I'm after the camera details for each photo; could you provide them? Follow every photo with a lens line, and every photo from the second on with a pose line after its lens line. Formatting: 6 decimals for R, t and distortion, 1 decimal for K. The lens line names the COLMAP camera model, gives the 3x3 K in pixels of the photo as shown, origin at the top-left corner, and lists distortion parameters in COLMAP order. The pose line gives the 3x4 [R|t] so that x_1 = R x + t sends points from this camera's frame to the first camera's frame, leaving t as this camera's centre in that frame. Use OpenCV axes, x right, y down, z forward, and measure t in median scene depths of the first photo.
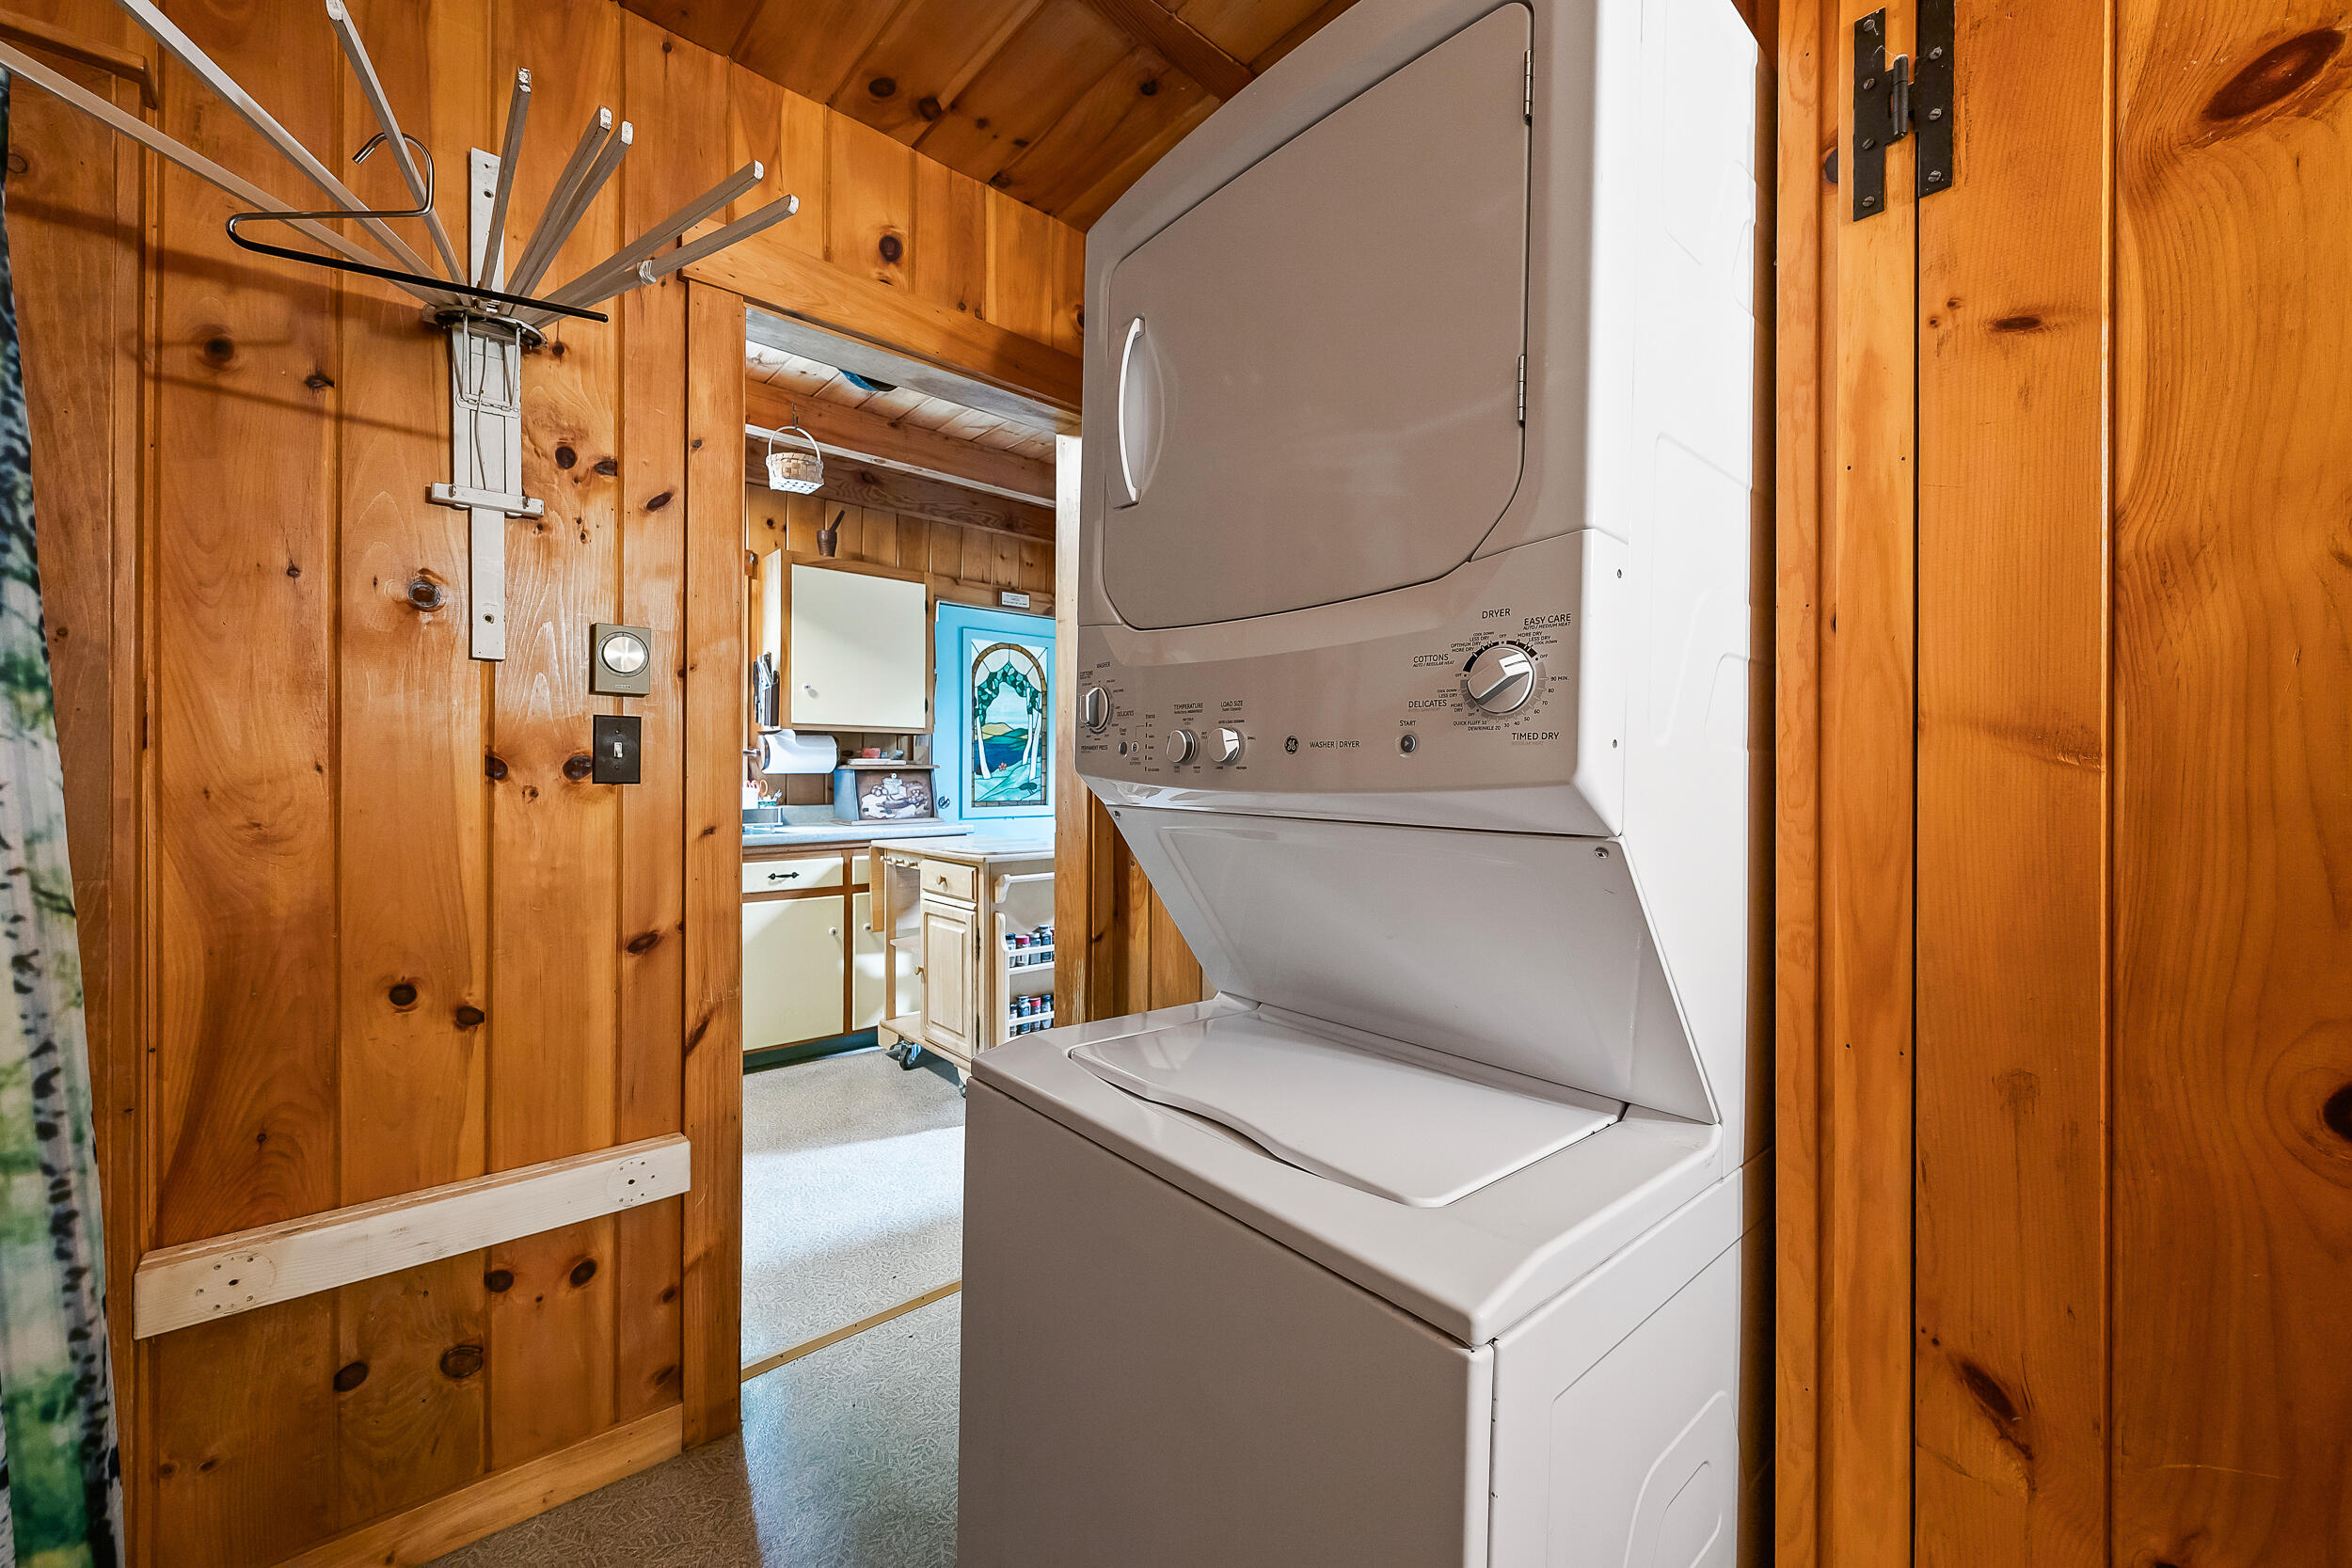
lens RADIAL K [[927.2, 0, 1173.3], [0, 927.2, 776.2], [0, 0, 1]] dist [0.001969, 0.000424]
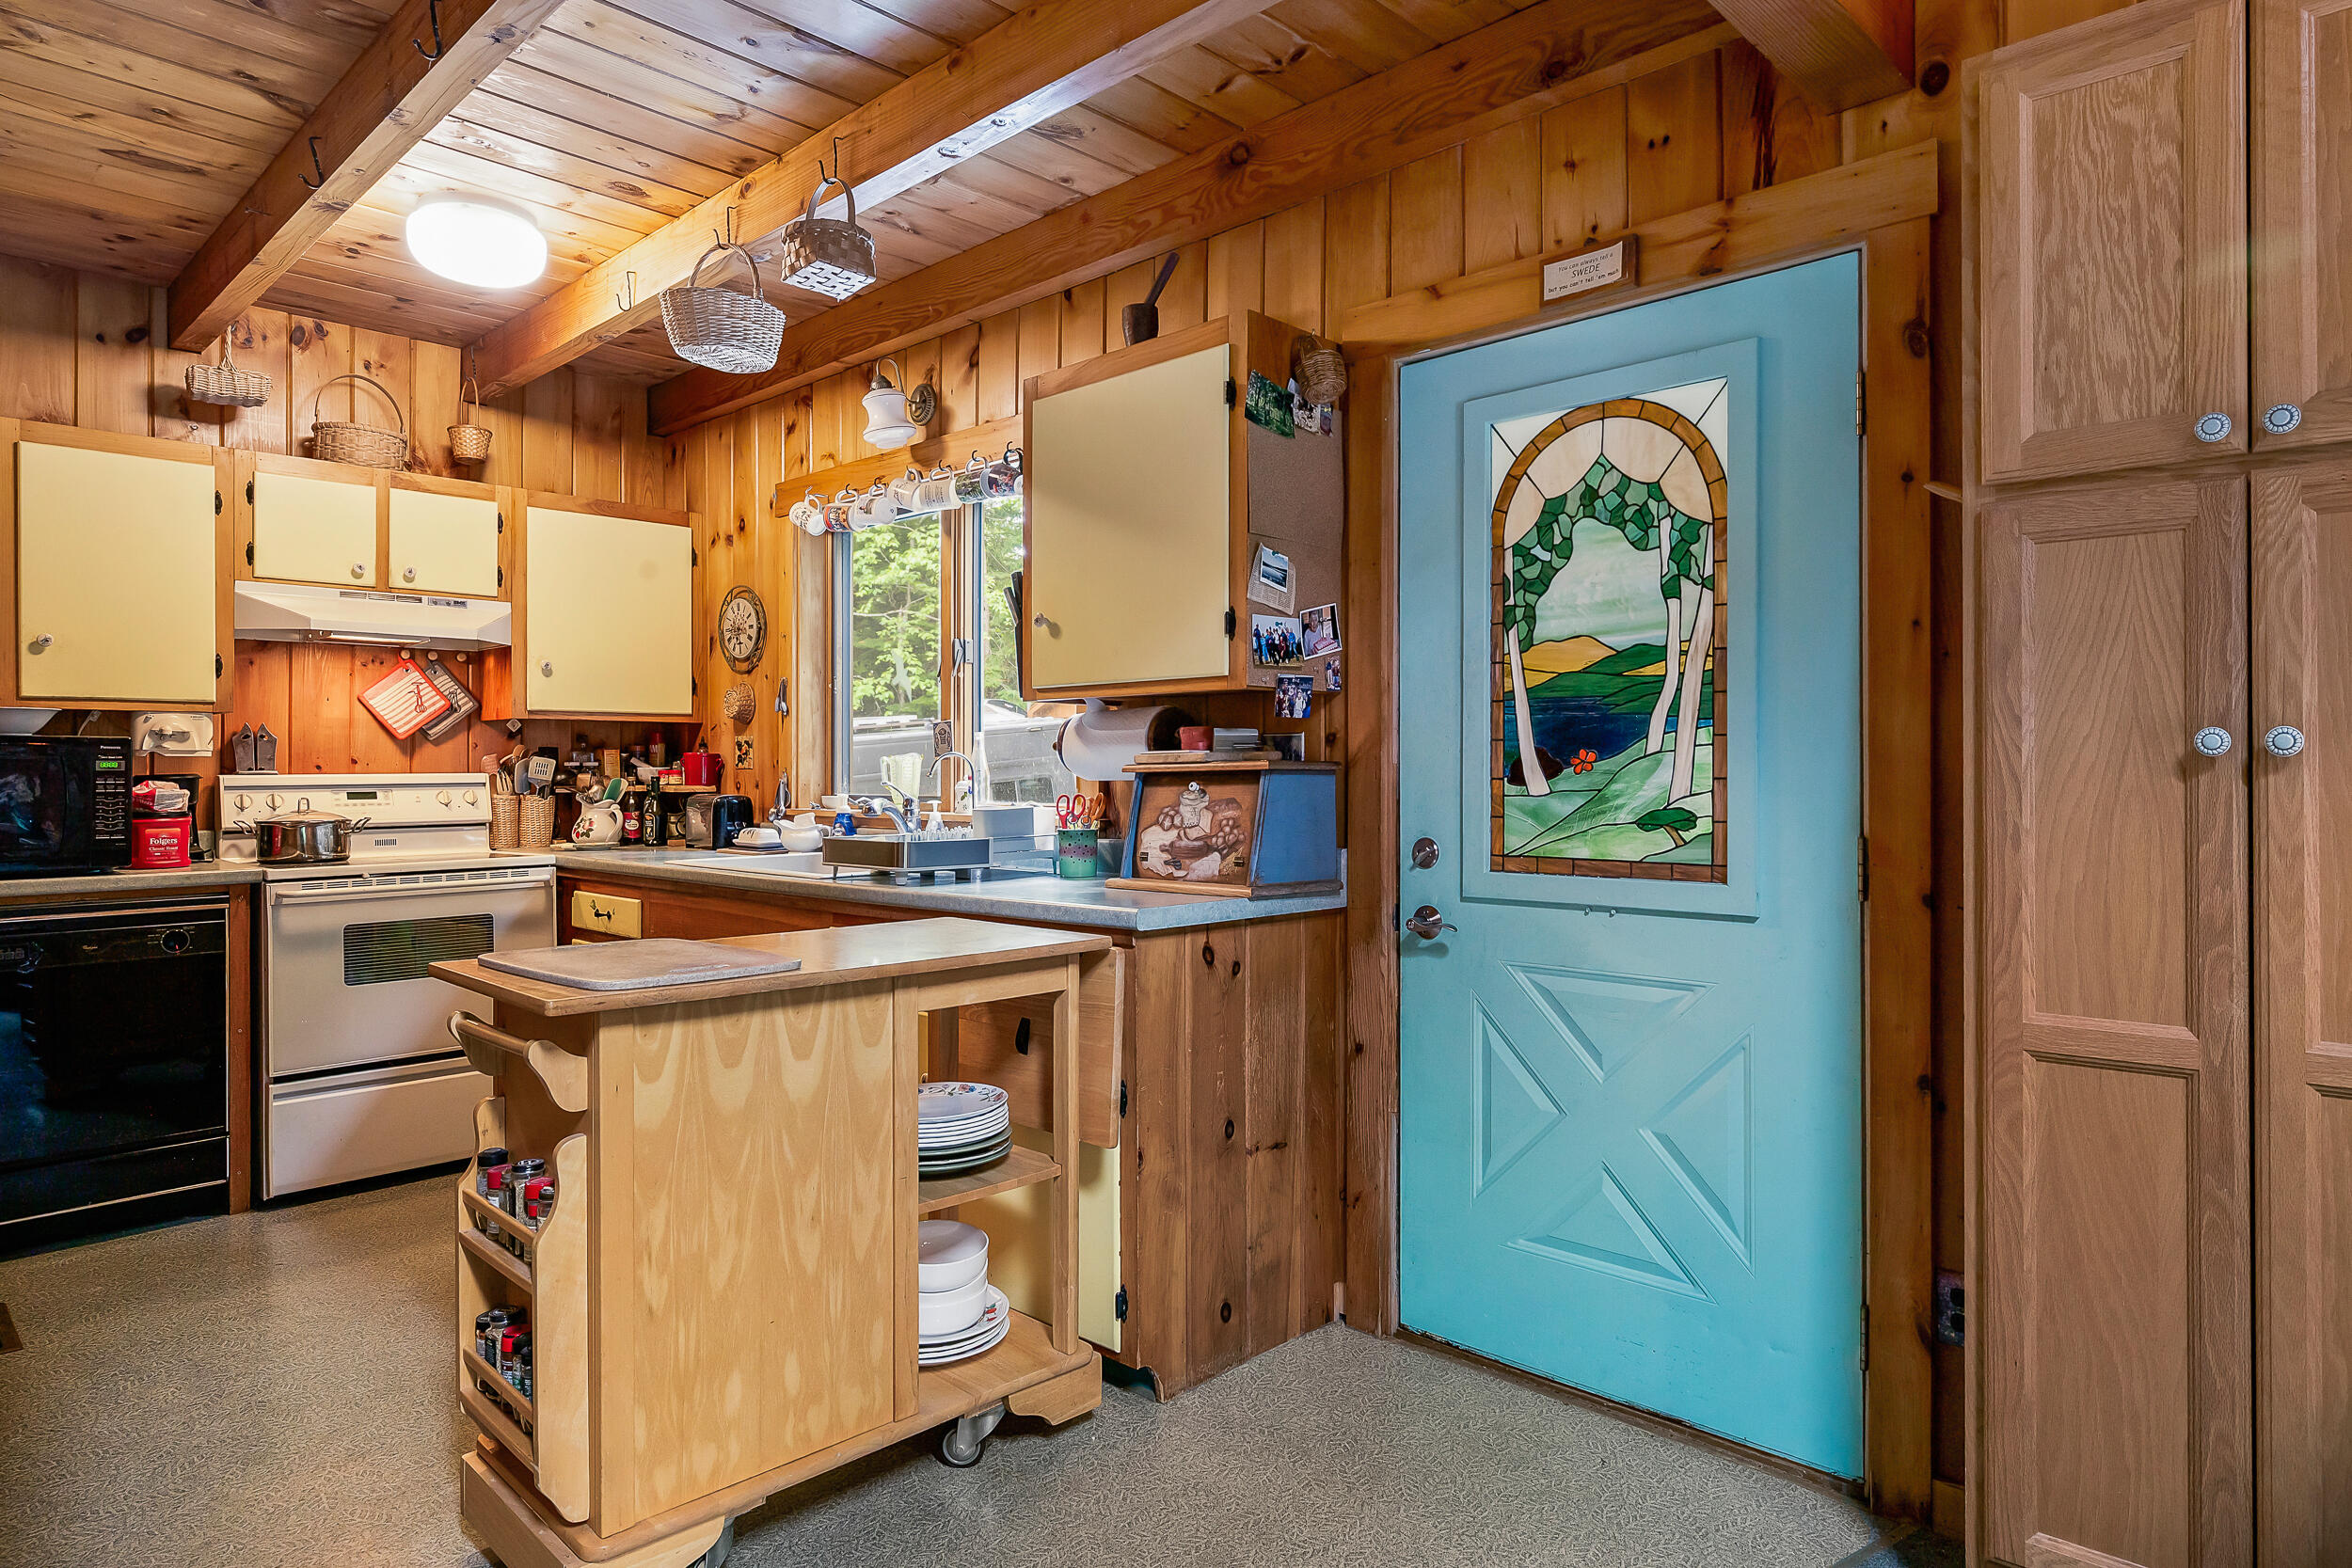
lens RADIAL K [[1364.7, 0, 1173.8], [0, 1364.7, 780.9], [0, 0, 1]] dist [0.000909, 0.000101]
pose [[0.091392, -0.007422, -0.995787, 0.312565], [-0.006080, 0.999949, -0.008011, 0.002152], [0.995796, 0.006786, 0.091342, 0.799708]]
